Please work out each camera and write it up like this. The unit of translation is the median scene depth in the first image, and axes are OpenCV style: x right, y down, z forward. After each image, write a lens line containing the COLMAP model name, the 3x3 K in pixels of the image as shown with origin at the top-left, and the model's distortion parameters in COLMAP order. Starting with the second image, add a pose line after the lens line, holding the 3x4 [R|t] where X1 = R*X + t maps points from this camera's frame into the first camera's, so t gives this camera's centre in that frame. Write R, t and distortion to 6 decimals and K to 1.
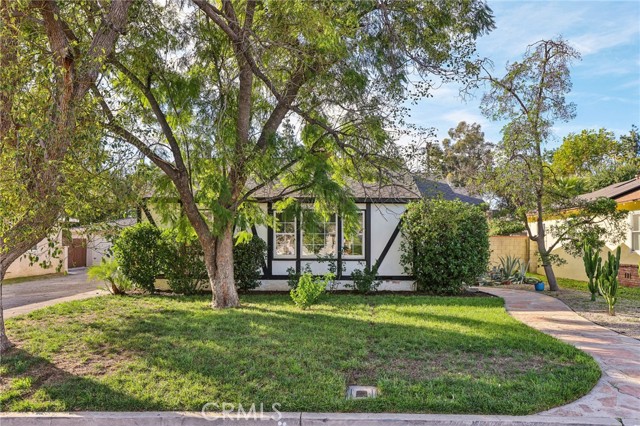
lens RADIAL K [[496.0, 0, 320.0], [0, 496.0, 213.0], [0, 0, 1]] dist [0.001238, 0.000692]
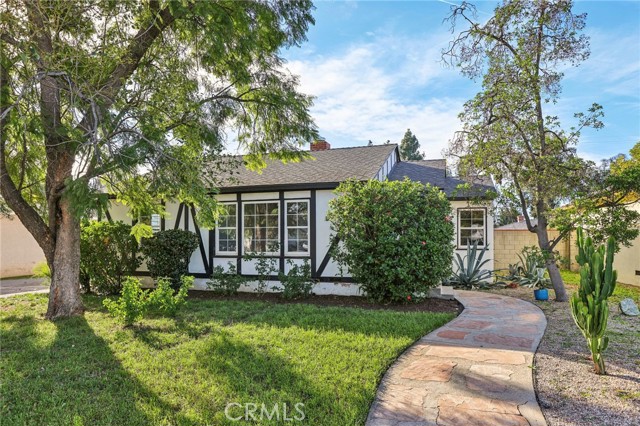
lens RADIAL K [[392.9, 0, 320.0], [0, 392.9, 213.0], [0, 0, 1]] dist [-0.001956, 0.000044]
pose [[0.966150, -0.025608, -0.256707, 0.280648], [0.023086, 0.999651, -0.012832, 0.028017], [0.256946, 0.006472, 0.966404, 0.359128]]
